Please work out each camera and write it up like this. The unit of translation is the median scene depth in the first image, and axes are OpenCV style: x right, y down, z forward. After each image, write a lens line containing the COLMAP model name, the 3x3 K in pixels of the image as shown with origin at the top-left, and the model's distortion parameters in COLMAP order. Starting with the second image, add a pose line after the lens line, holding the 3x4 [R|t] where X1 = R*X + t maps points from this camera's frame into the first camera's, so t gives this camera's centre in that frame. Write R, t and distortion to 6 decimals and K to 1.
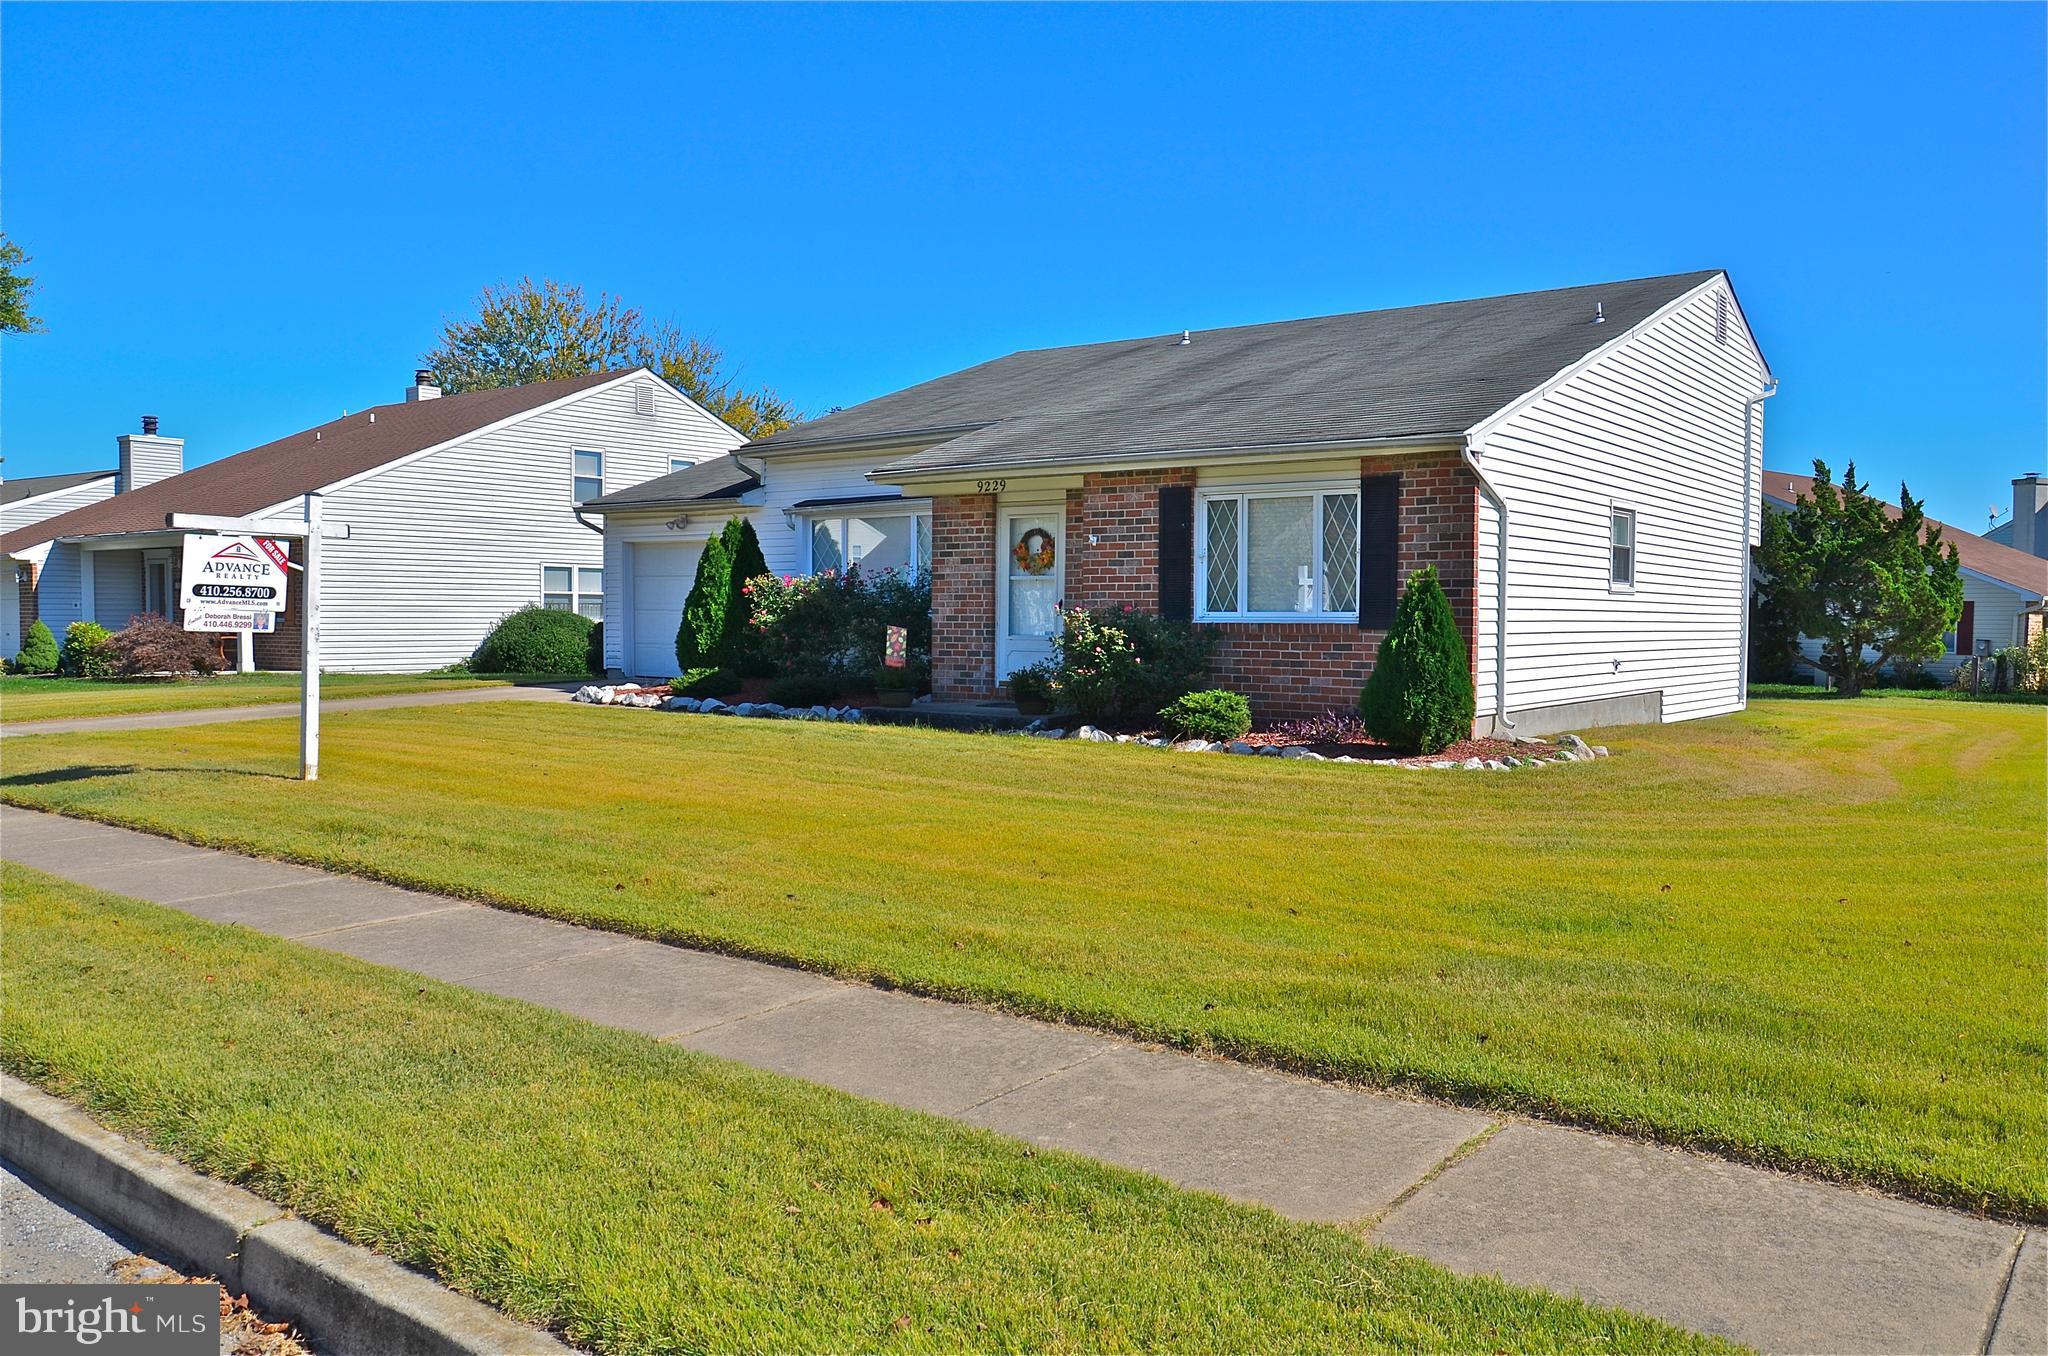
lens RADIAL K [[1563.2, 0, 1025.9], [0, 1563.2, 674.1], [0, 0, 1]] dist [-0.051115, 0.025084]
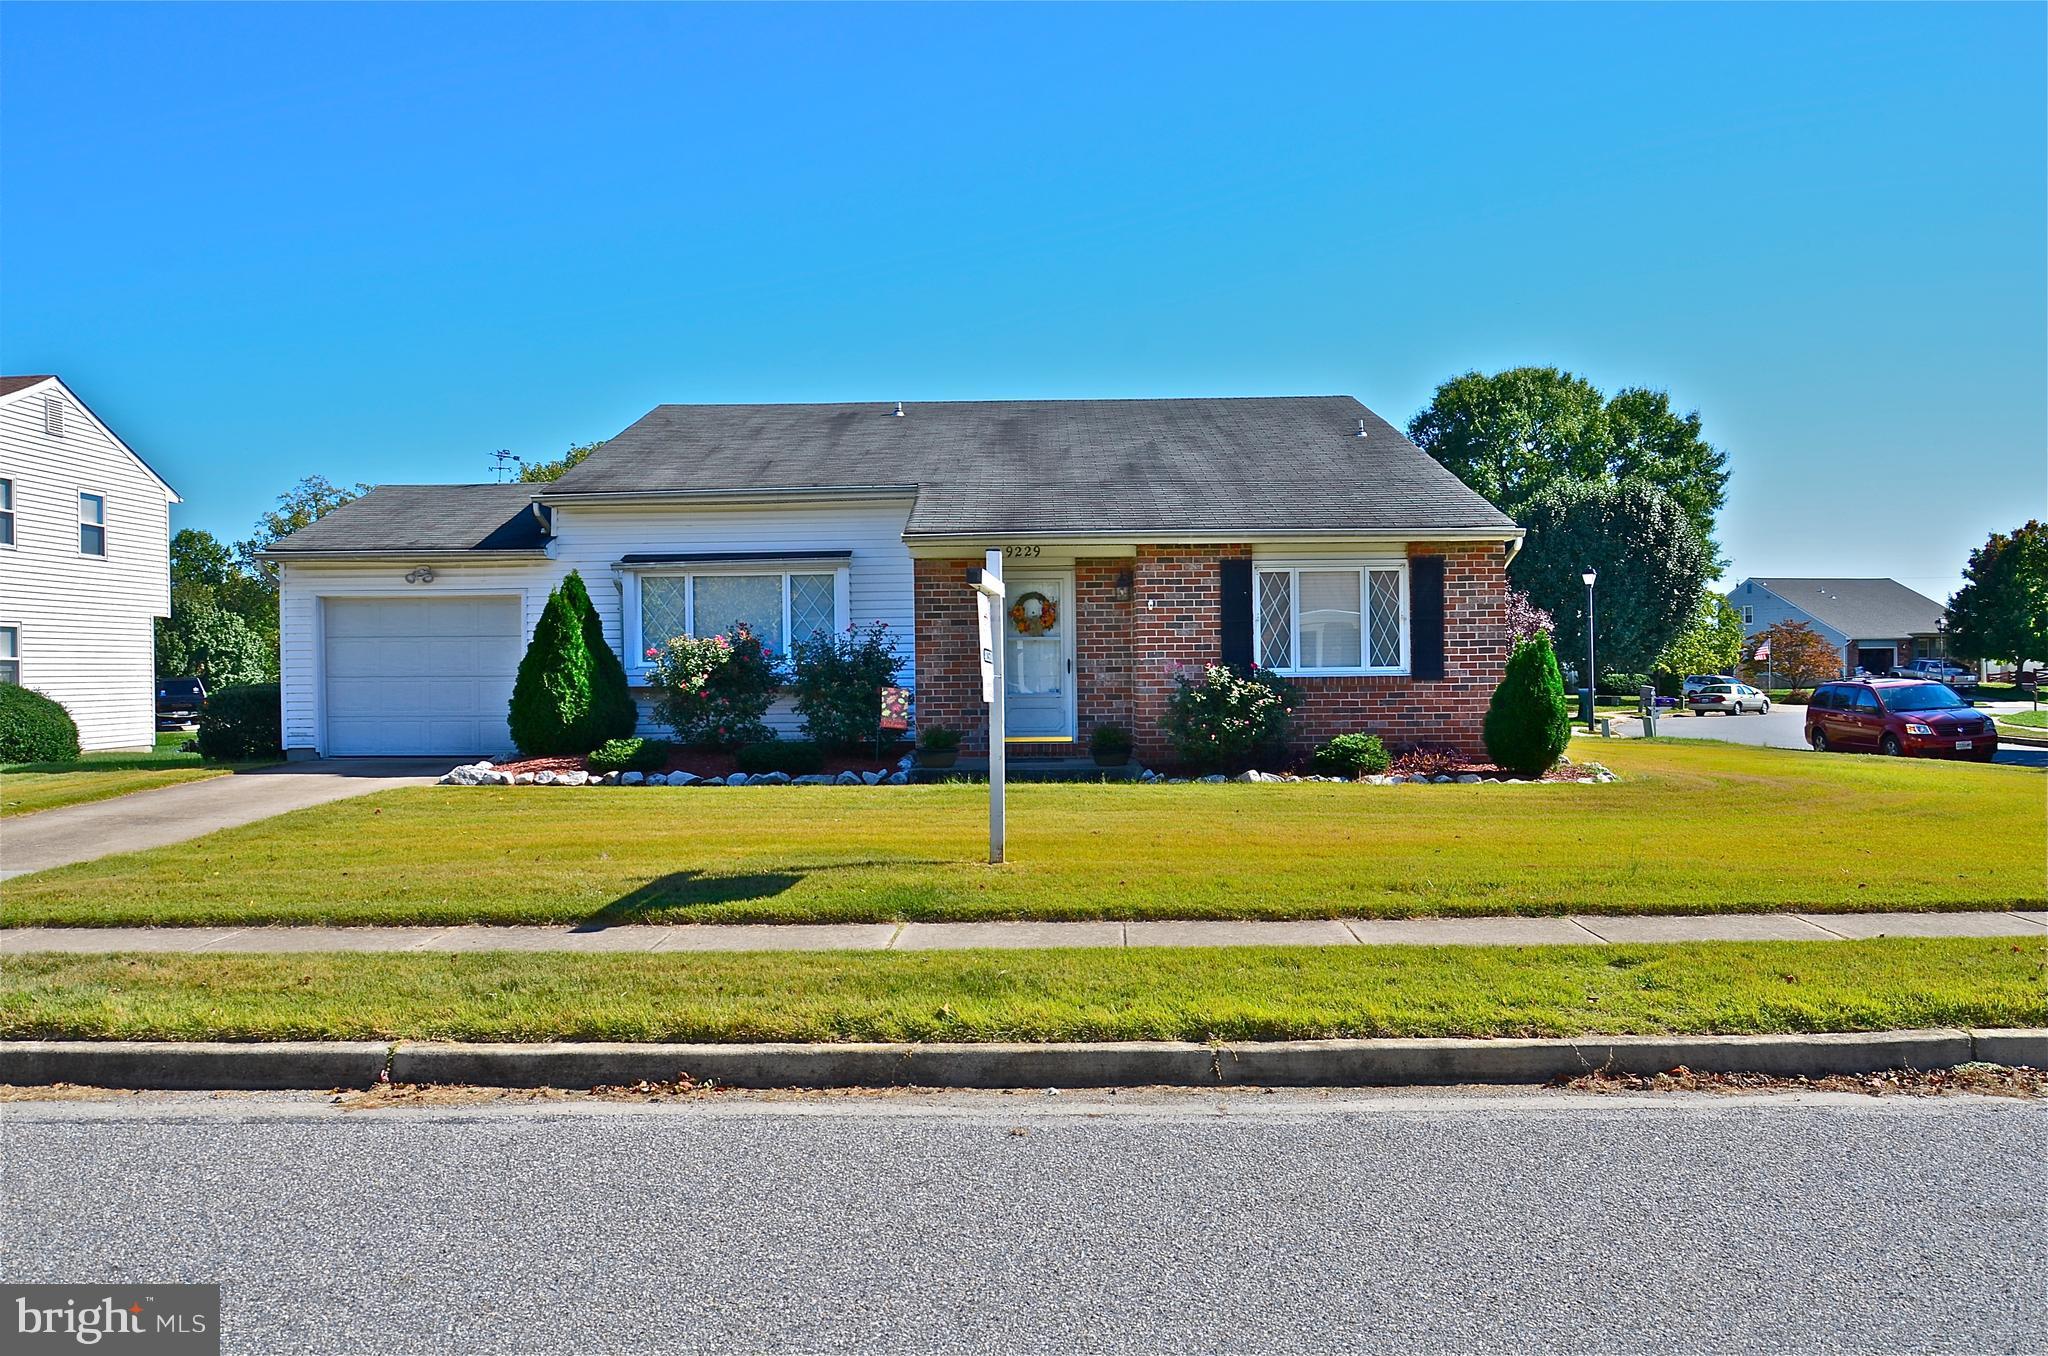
lens RADIAL K [[1563.2, 0, 1024.4], [0, 1563.2, 678.8], [0, 0, 1]] dist [-0.051115, 0.025084]
pose [[0.804776, -0.016915, 0.593338, -0.695648], [0.037219, 0.999065, -0.022000, -0.012678], [-0.592411, 0.039789, 0.804653, 0.168218]]
